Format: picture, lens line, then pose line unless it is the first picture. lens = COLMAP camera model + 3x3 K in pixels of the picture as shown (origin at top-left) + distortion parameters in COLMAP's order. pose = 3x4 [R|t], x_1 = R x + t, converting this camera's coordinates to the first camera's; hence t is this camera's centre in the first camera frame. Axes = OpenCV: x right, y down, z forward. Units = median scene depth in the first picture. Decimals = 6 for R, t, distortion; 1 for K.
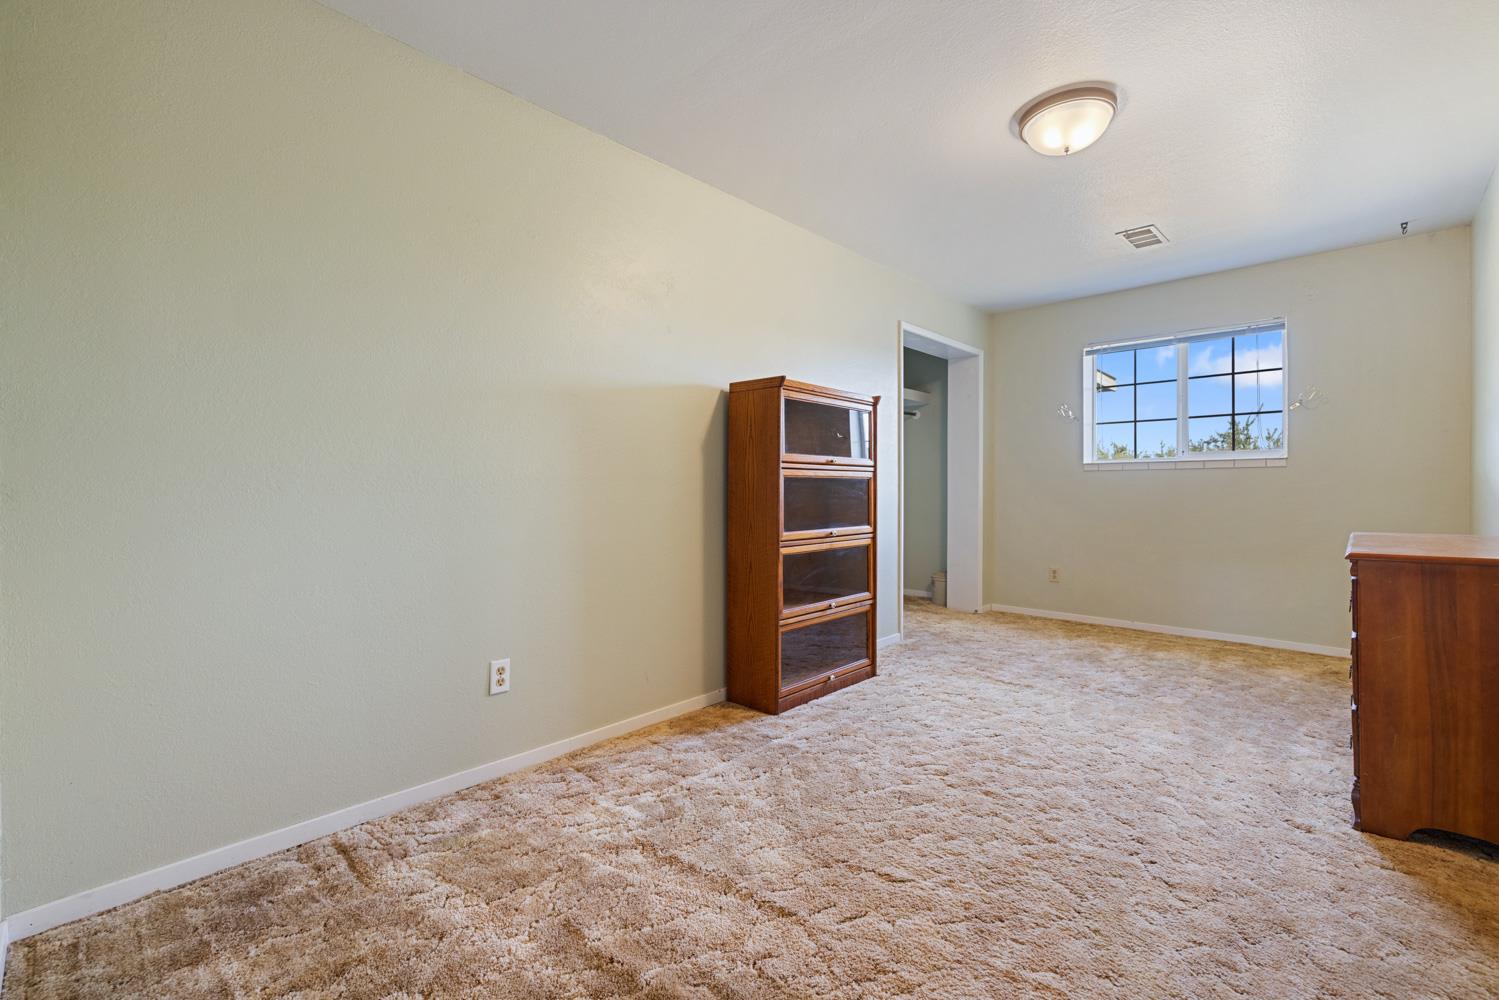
lens RADIAL K [[635.8, 0, 750.1], [0, 635.8, 492.6], [0, 0, 1]] dist [0.003074, -0.000899]
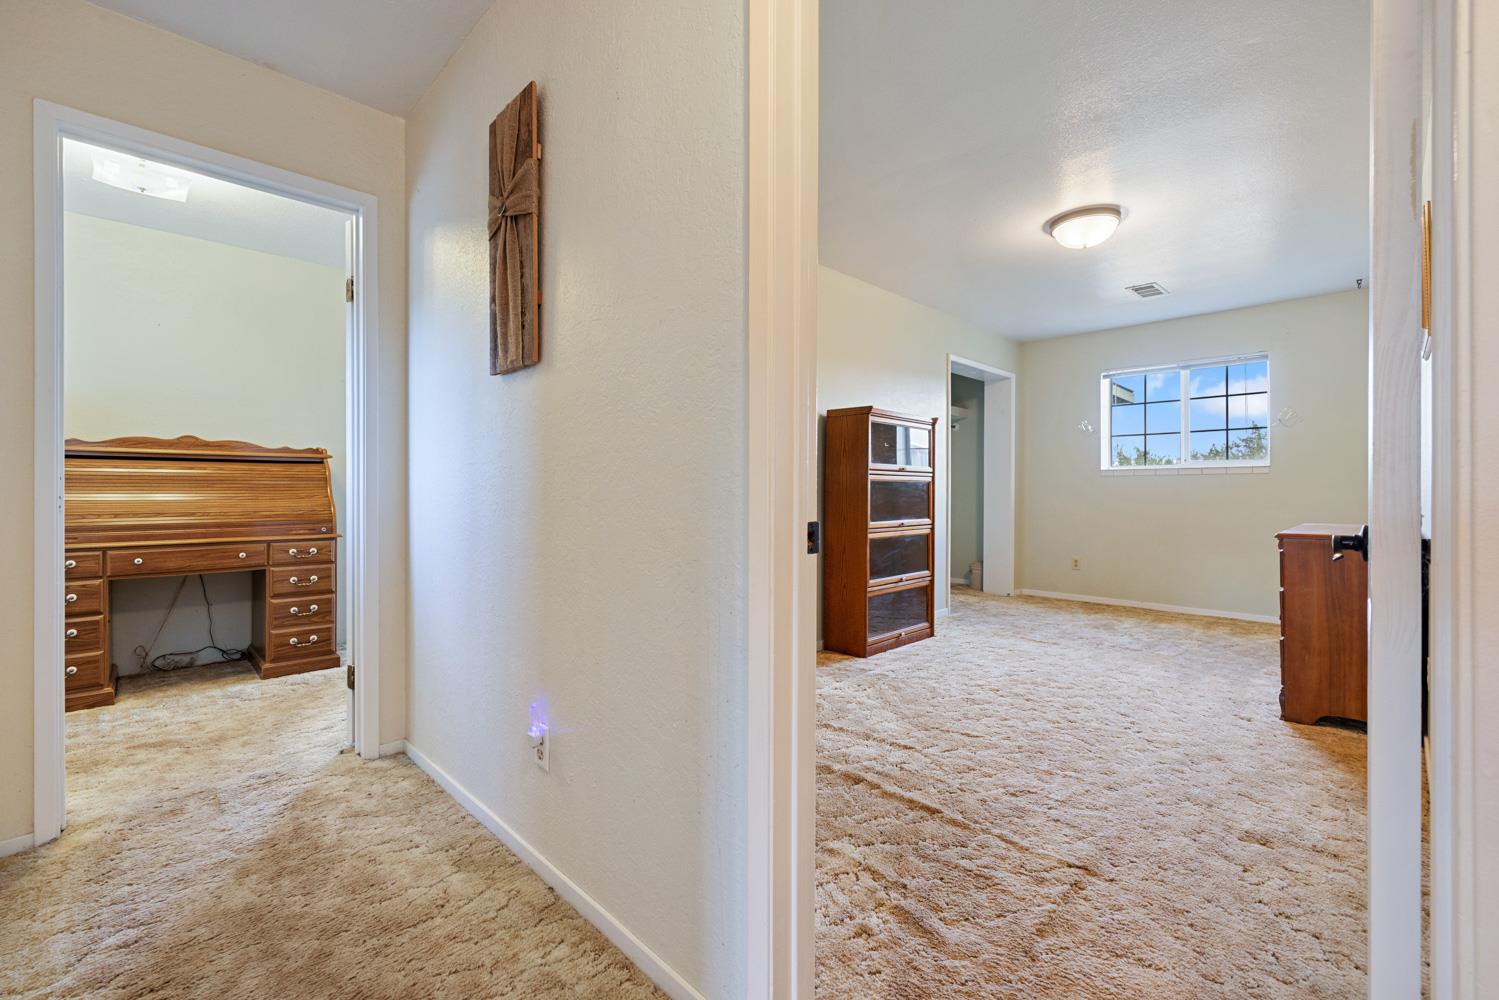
lens RADIAL K [[635.8, 0, 747.8], [0, 635.8, 491.8], [0, 0, 1]] dist [0.003074, -0.000899]
pose [[0.999513, 0.003374, -0.031033, -0.161416], [-0.003548, 0.999978, -0.005562, 0.007050], [0.031013, 0.005669, 0.999503, -0.342566]]
